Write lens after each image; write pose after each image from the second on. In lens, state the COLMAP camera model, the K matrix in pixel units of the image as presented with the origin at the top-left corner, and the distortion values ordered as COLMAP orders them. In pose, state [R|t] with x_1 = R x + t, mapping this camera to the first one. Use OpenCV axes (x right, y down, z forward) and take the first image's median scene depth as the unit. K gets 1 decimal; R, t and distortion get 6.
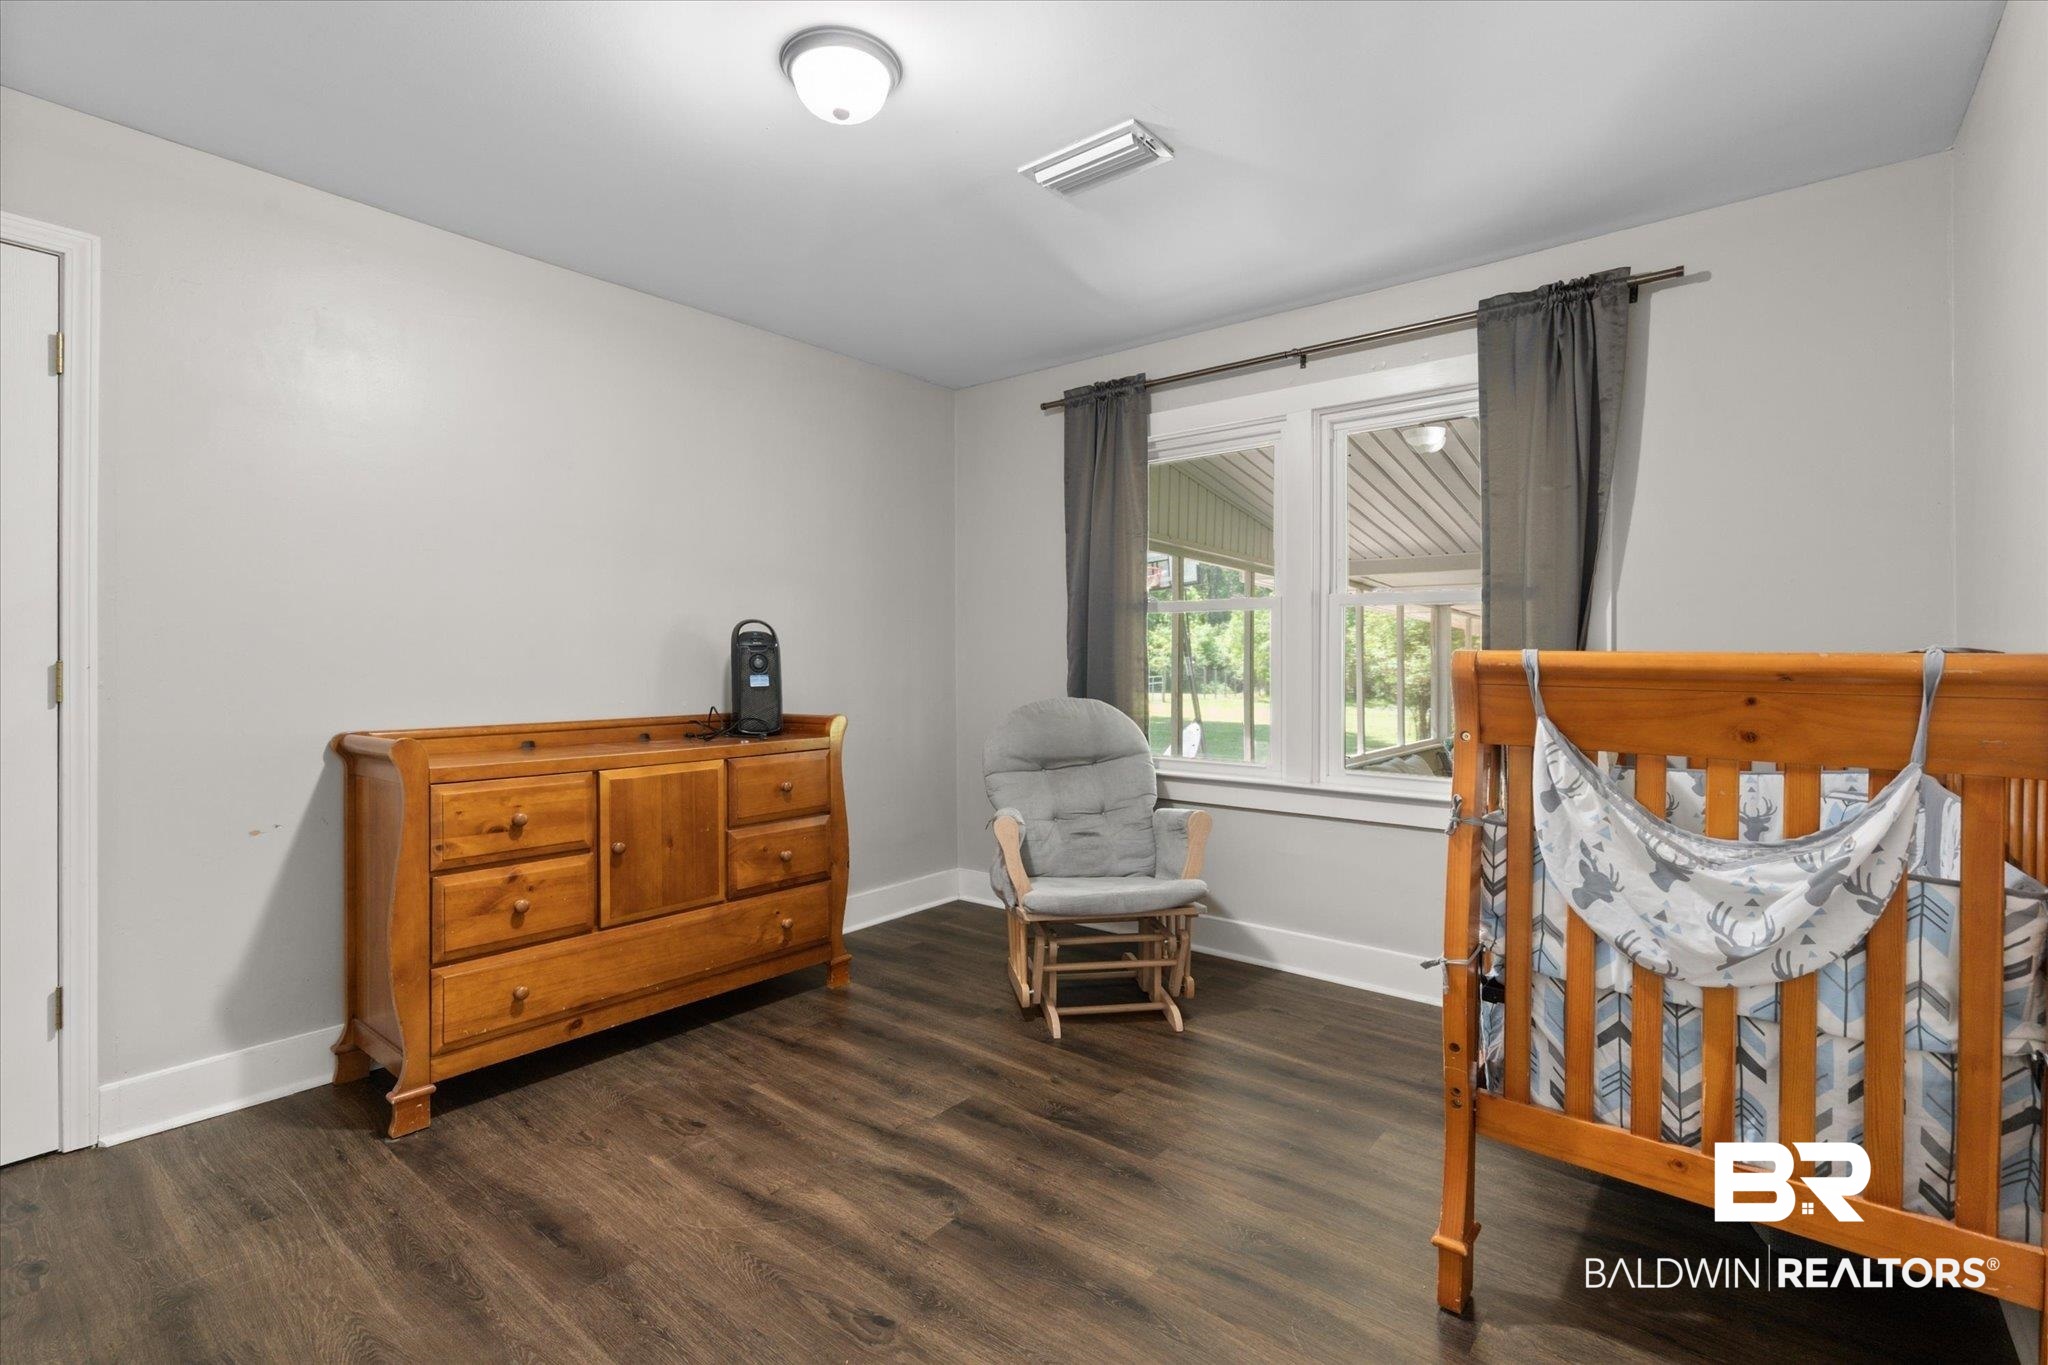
lens RADIAL K [[939.0, 0, 1017.6], [0, 939.0, 675.2], [0, 0, 1]] dist [-0.001868, 0.000413]
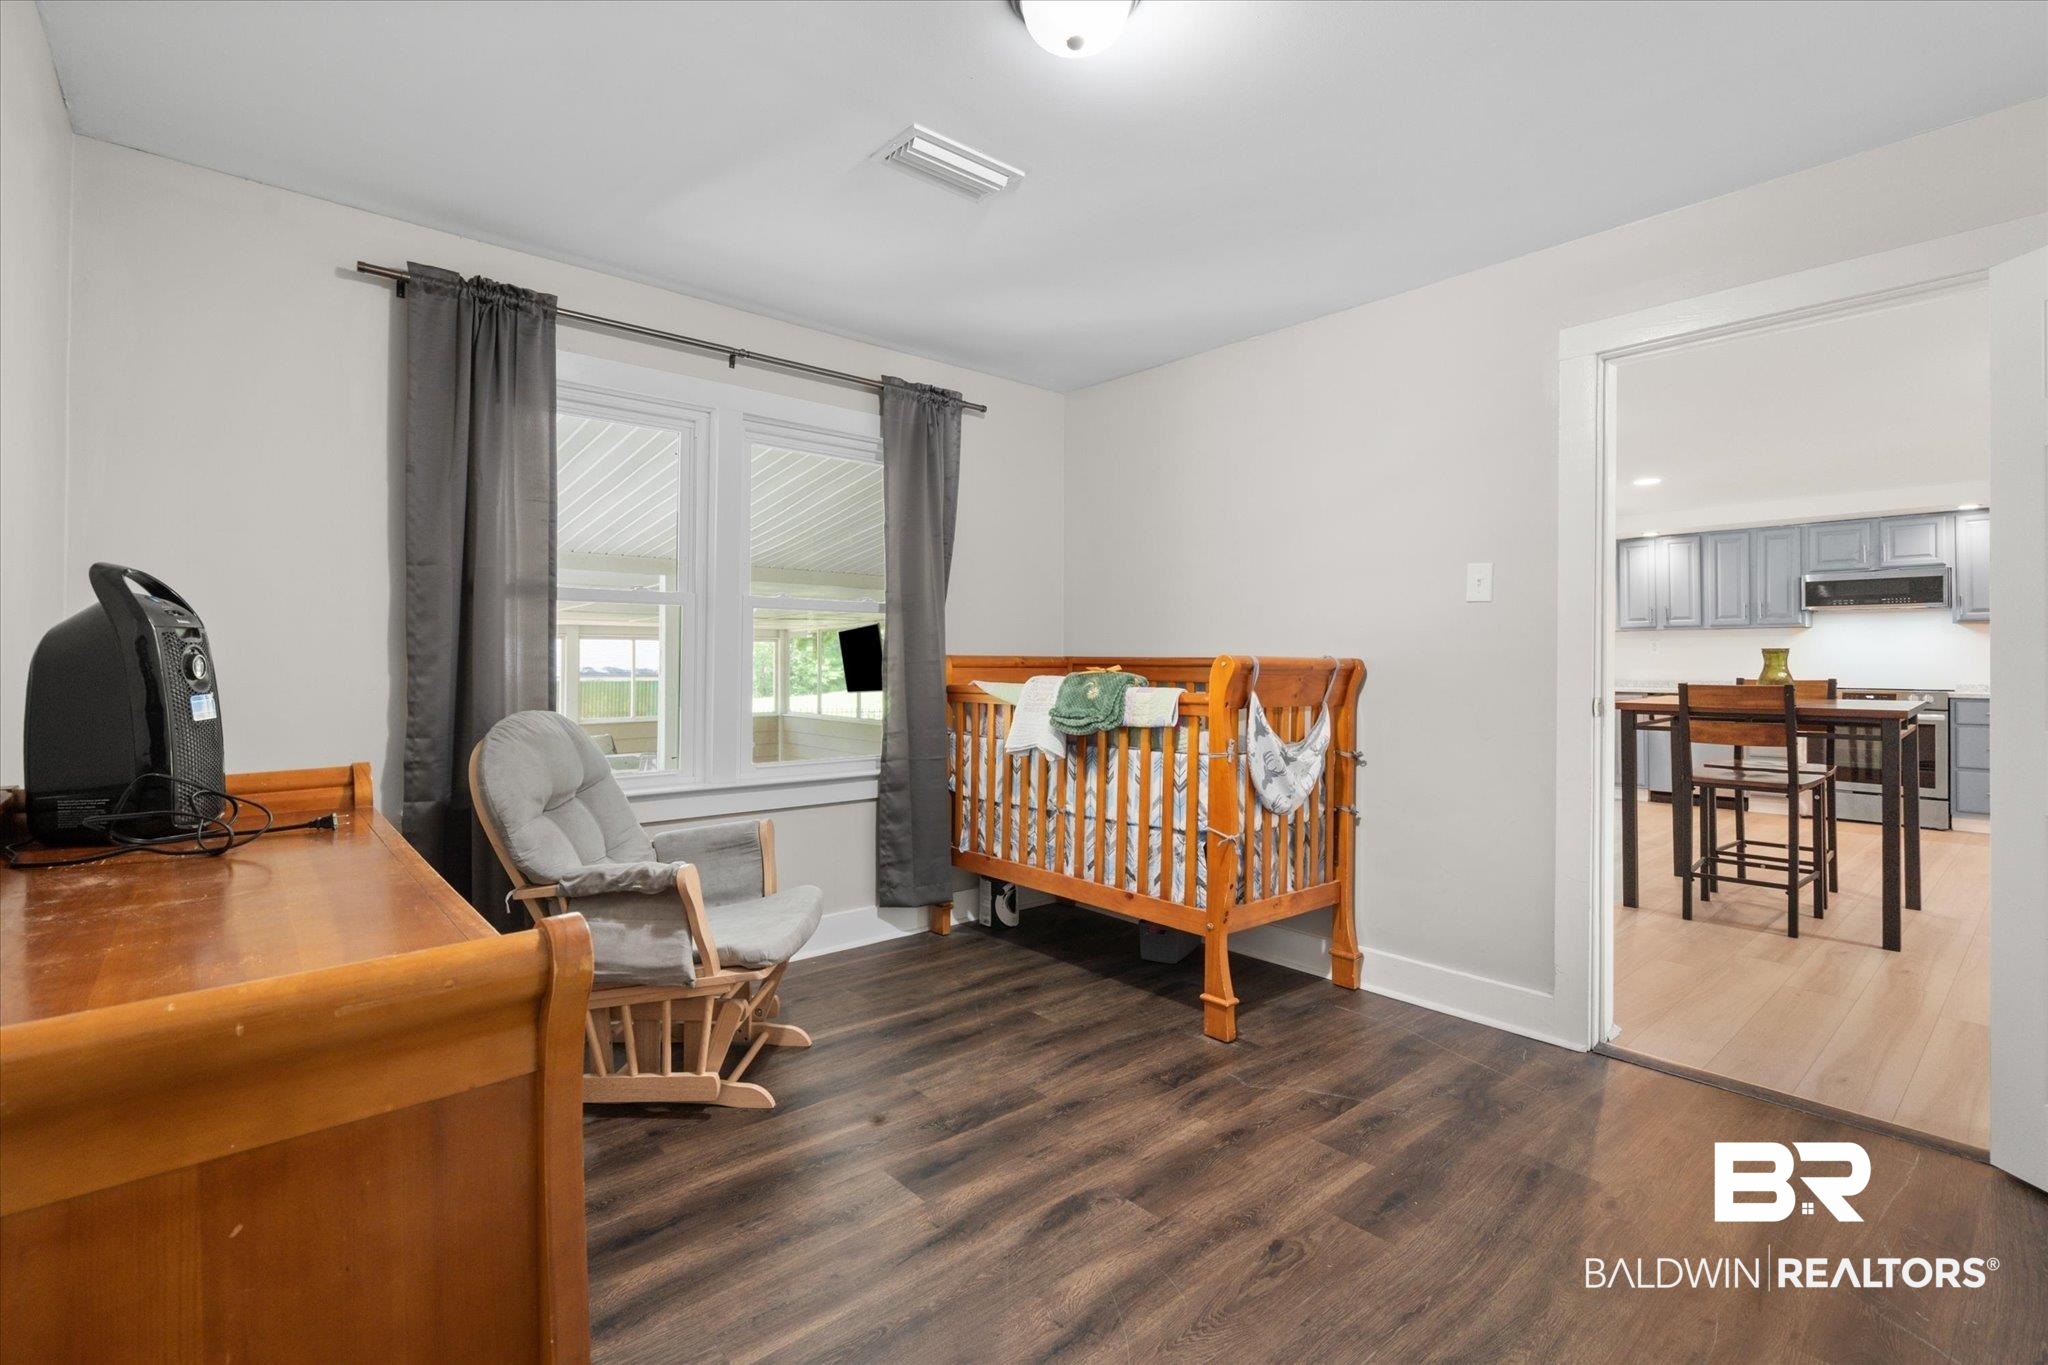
lens RADIAL K [[939.0, 0, 1006.9], [0, 939.0, 667.5], [0, 0, 1]] dist [-0.001868, 0.000413]
pose [[0.175173, -0.010514, 0.984482, -1.000244], [0.016134, 0.999839, 0.007807, -0.016553], [-0.984406, 0.014516, 0.175314, 0.851247]]
